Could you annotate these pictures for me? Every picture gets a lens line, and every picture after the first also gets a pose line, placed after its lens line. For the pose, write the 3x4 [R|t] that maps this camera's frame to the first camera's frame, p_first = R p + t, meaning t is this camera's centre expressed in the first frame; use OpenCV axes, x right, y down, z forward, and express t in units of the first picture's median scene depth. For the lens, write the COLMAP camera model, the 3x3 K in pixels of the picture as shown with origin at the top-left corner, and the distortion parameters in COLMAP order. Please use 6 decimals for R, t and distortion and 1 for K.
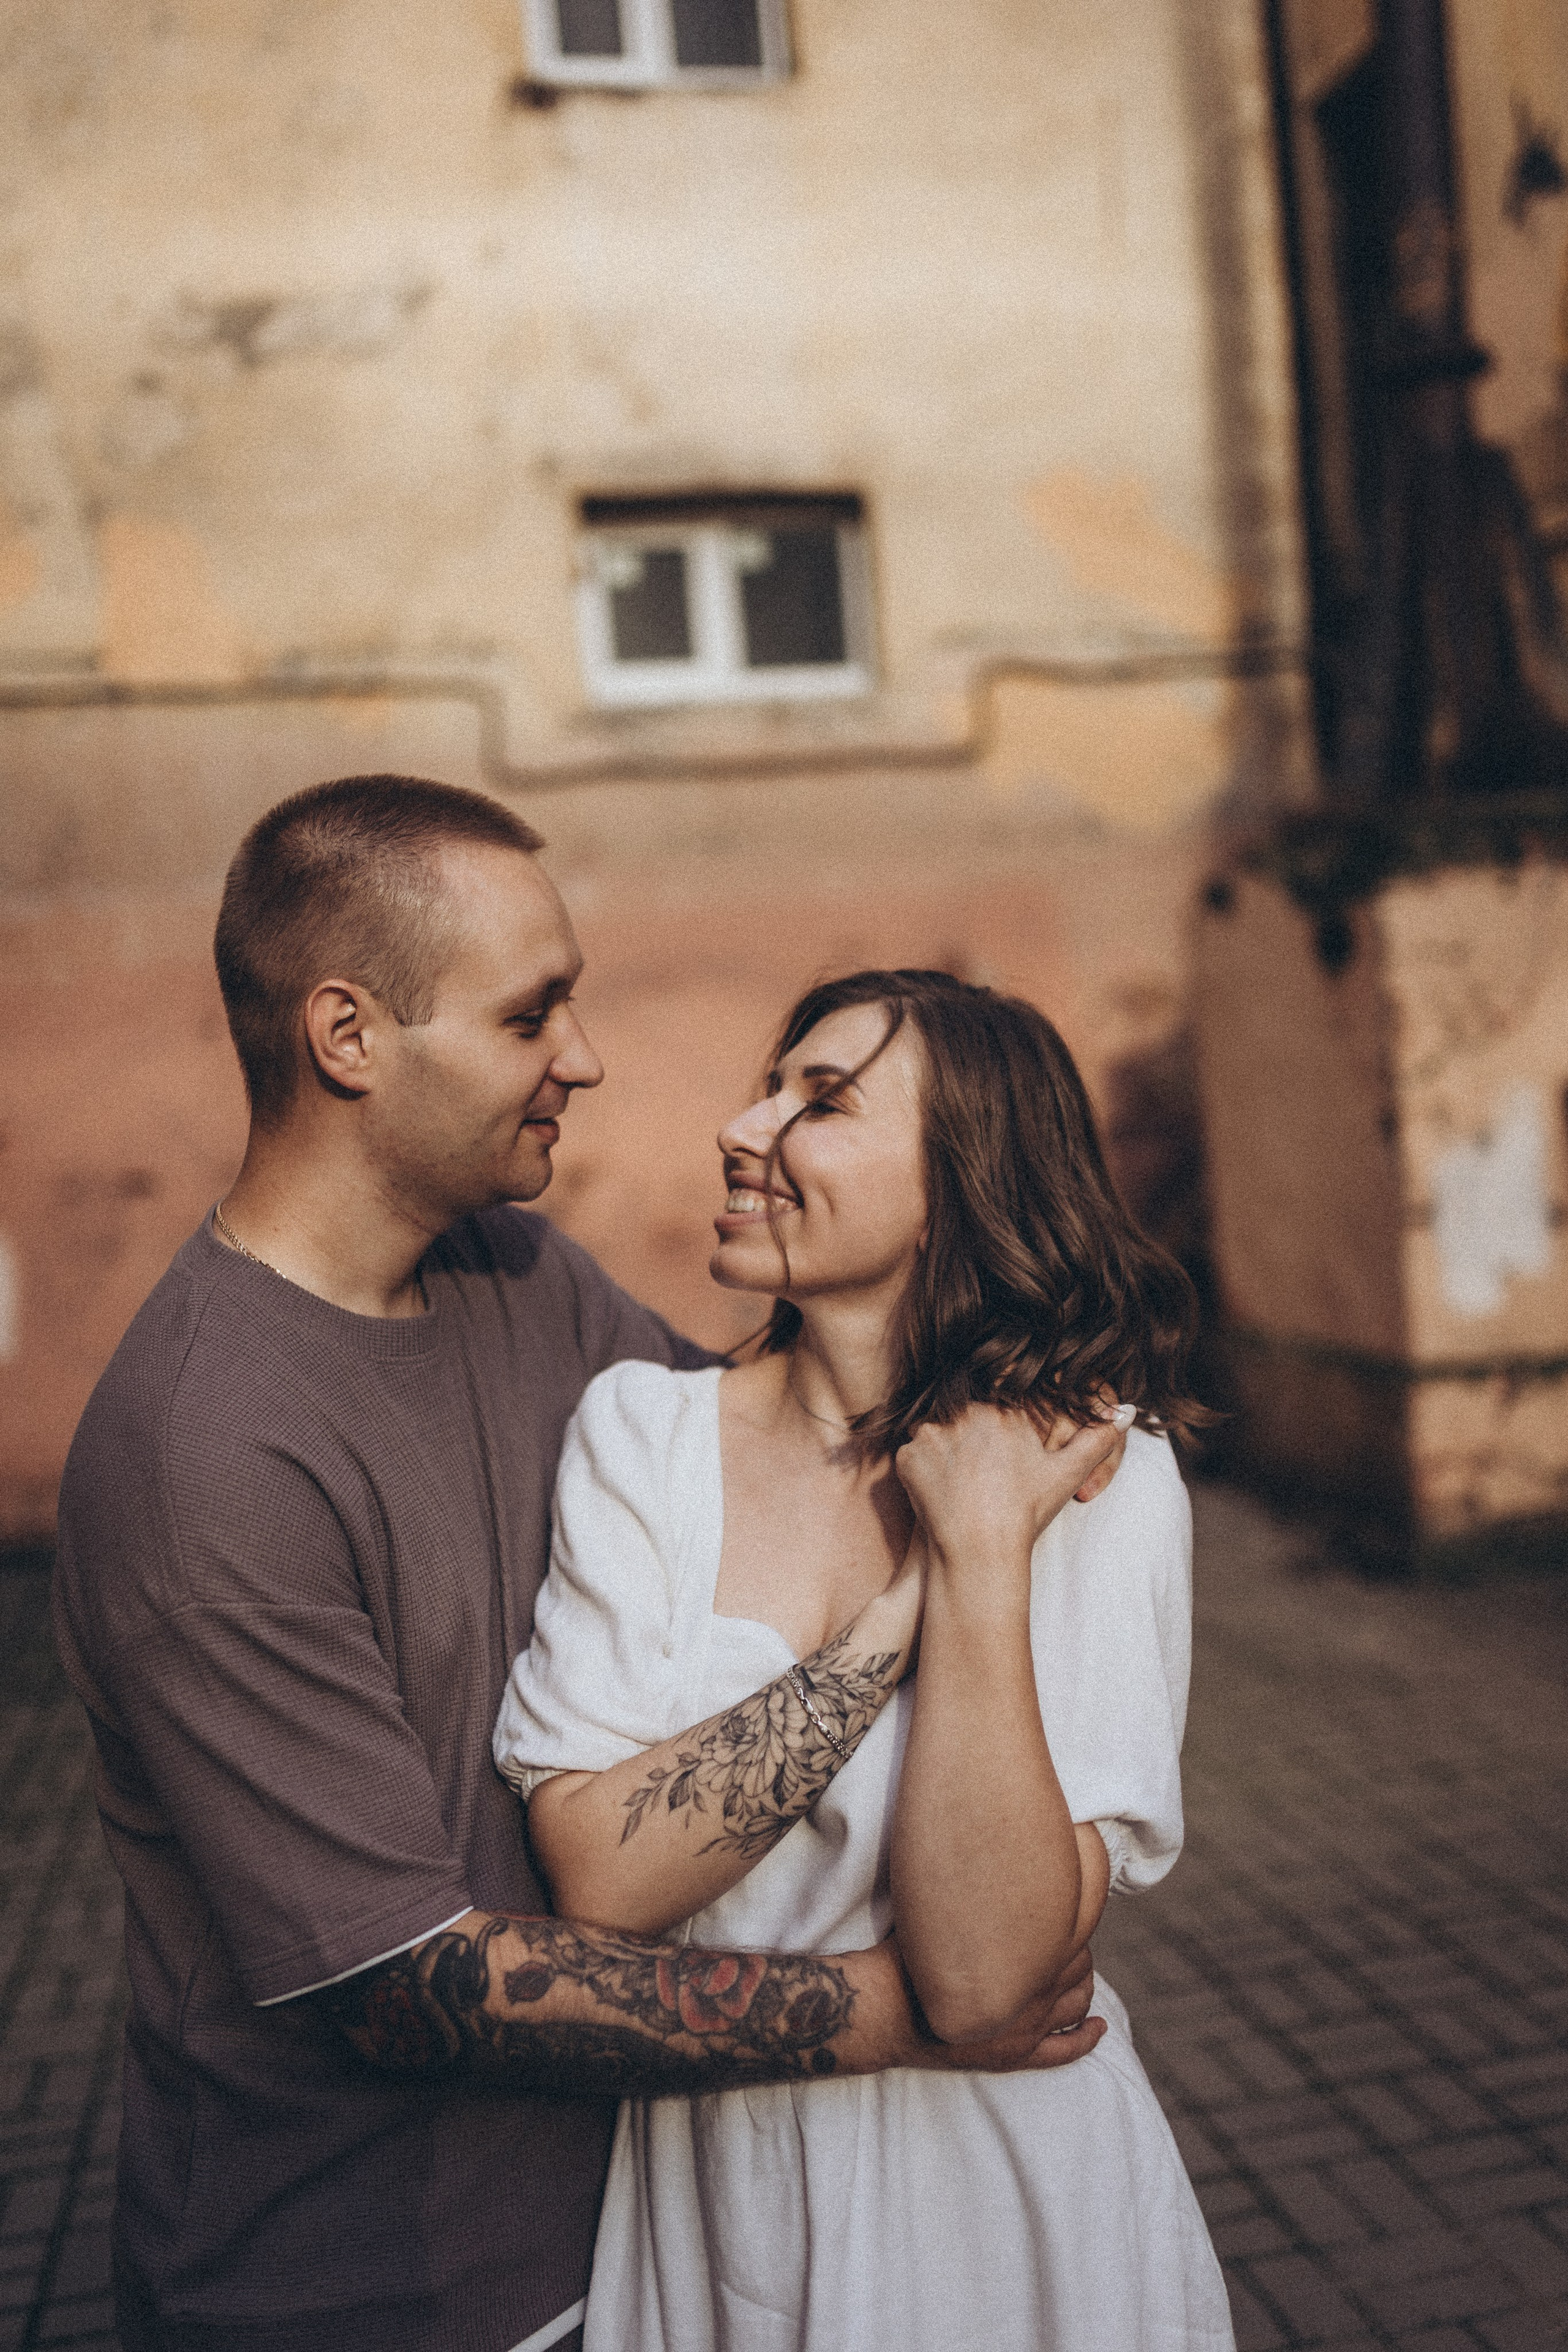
lens RADIAL K [[2341.6, 0, 781.2], [0, 2341.6, 1172.2], [0, 0, 1]] dist [-0.090019, 0.112309]
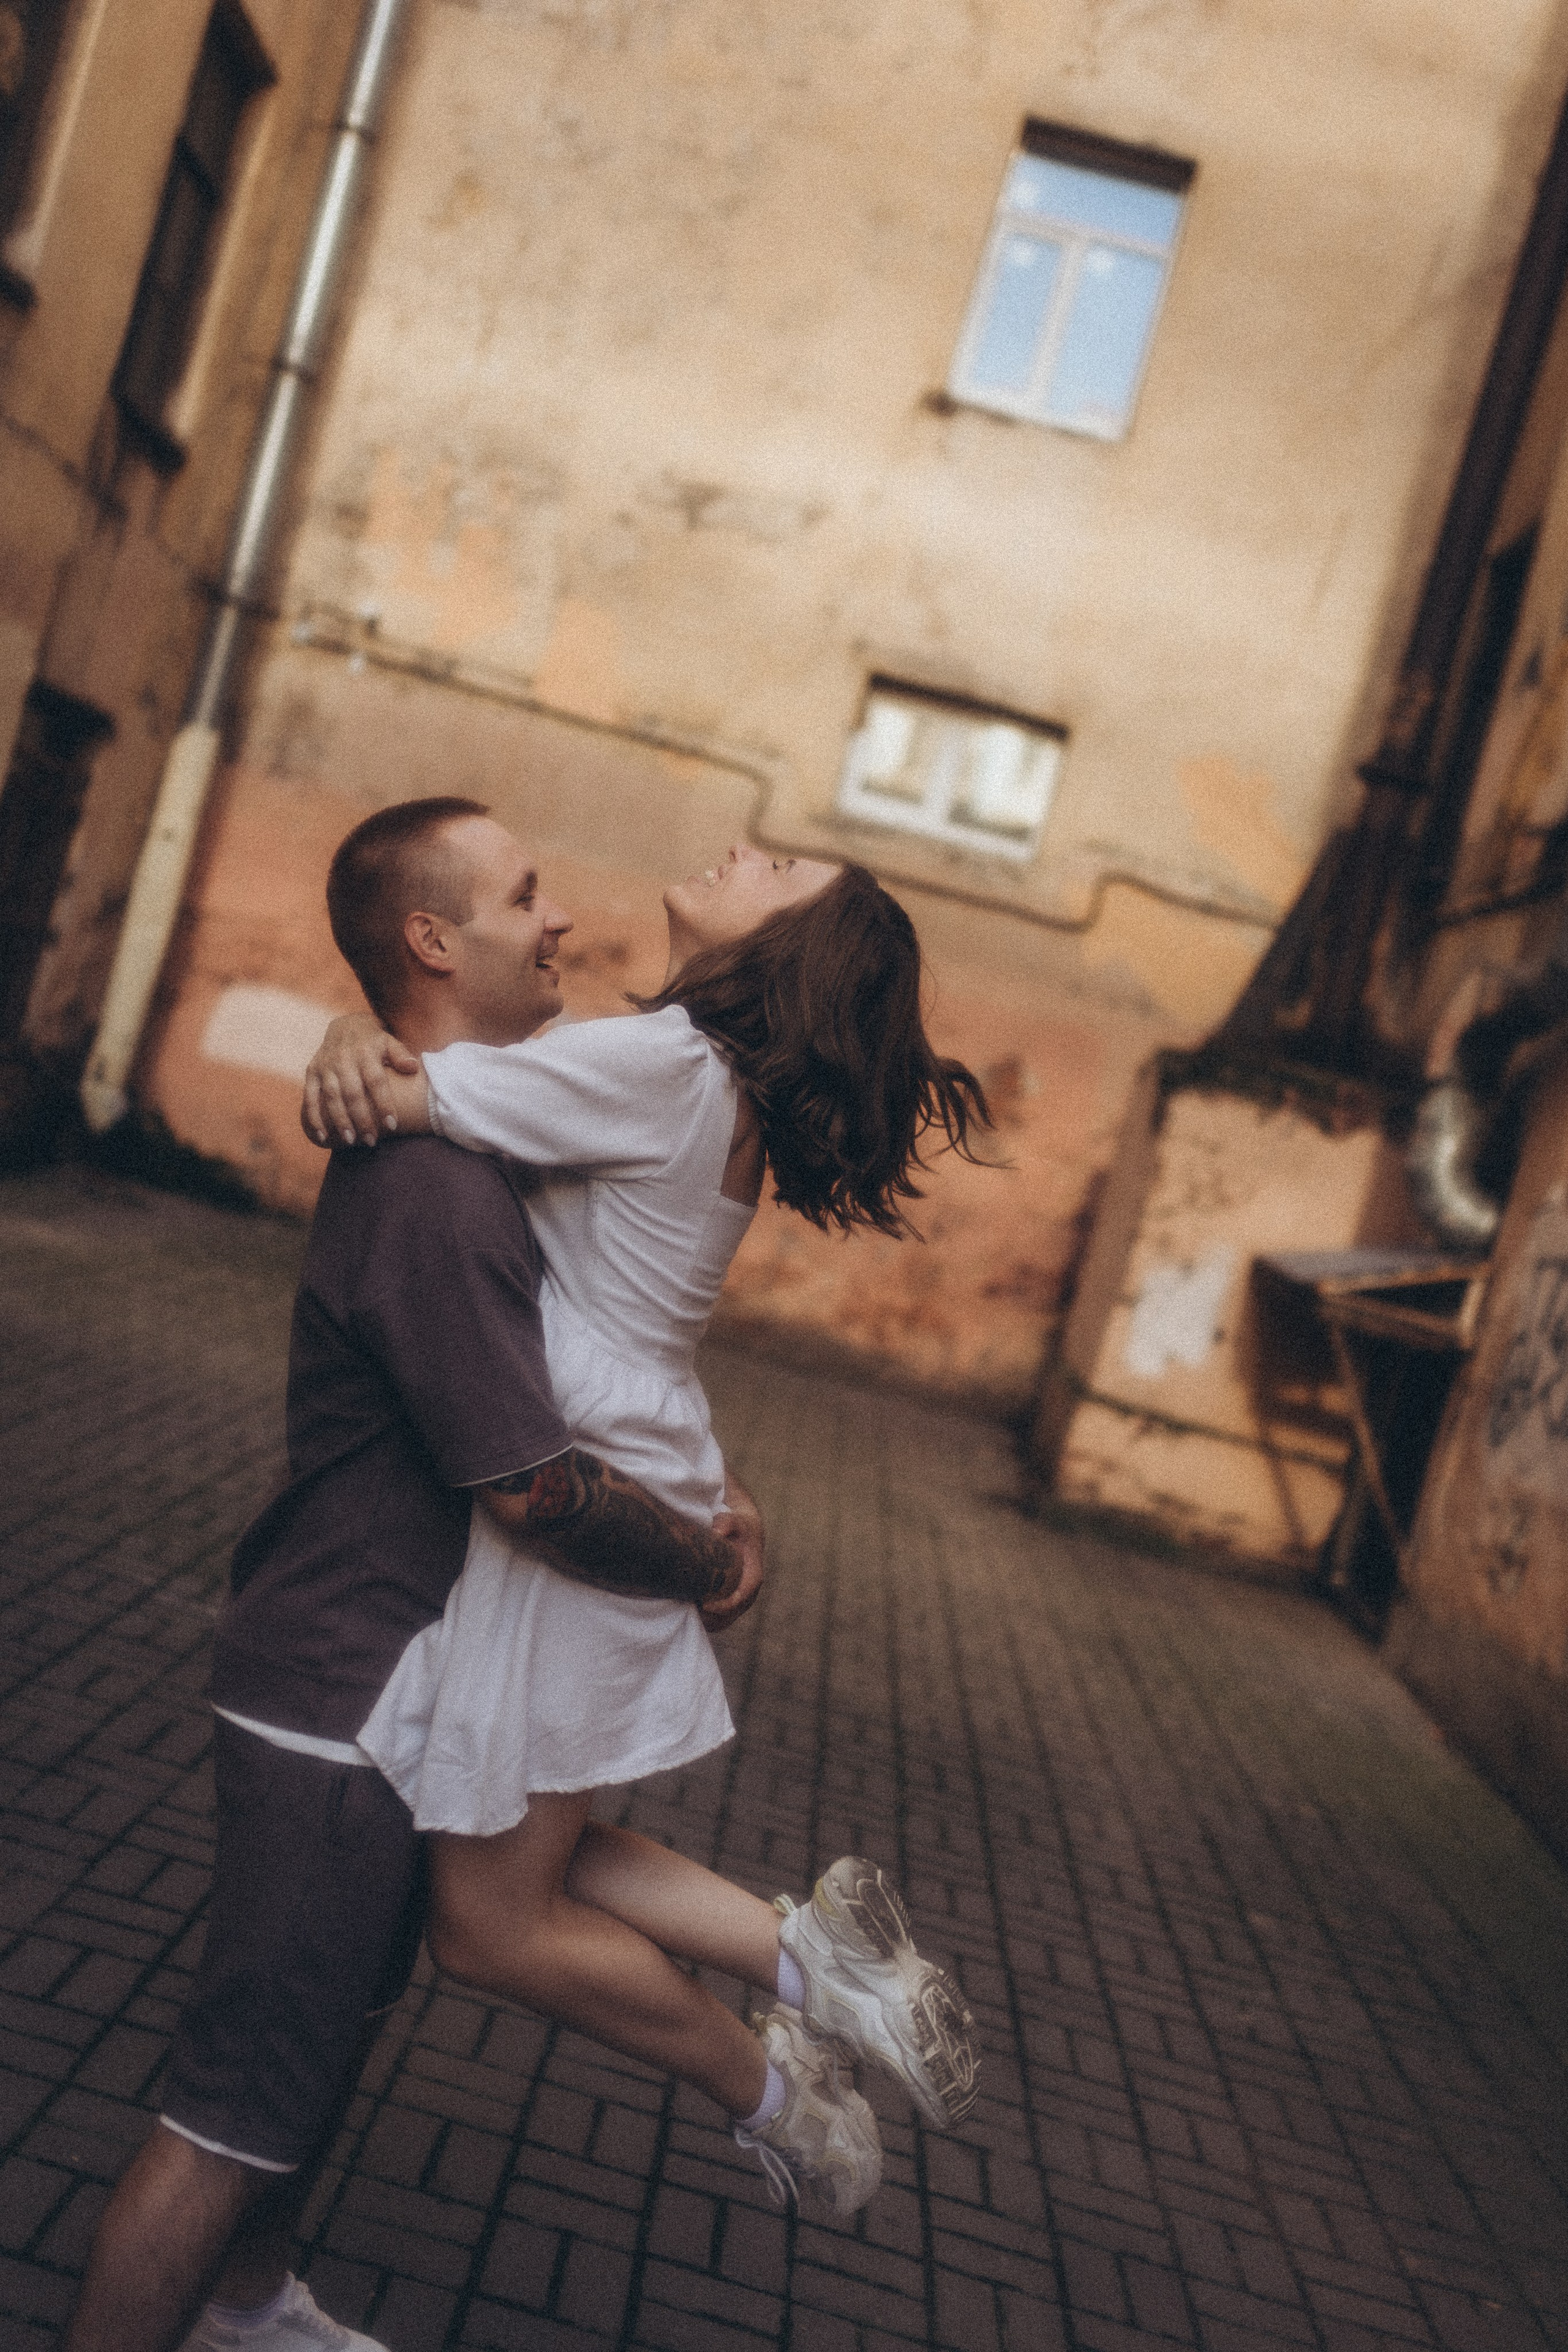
lens RADIAL K [[2341.6, 0, 781.2], [0, 2341.6, 1172.2], [0, 0, 1]] dist [-0.090019, 0.112309]
pose [[0.911595, 0.347667, -0.219370, 0.300671], [-0.349762, 0.936342, 0.030513, -0.021999], [0.216013, 0.048912, 0.975165, -0.443185]]
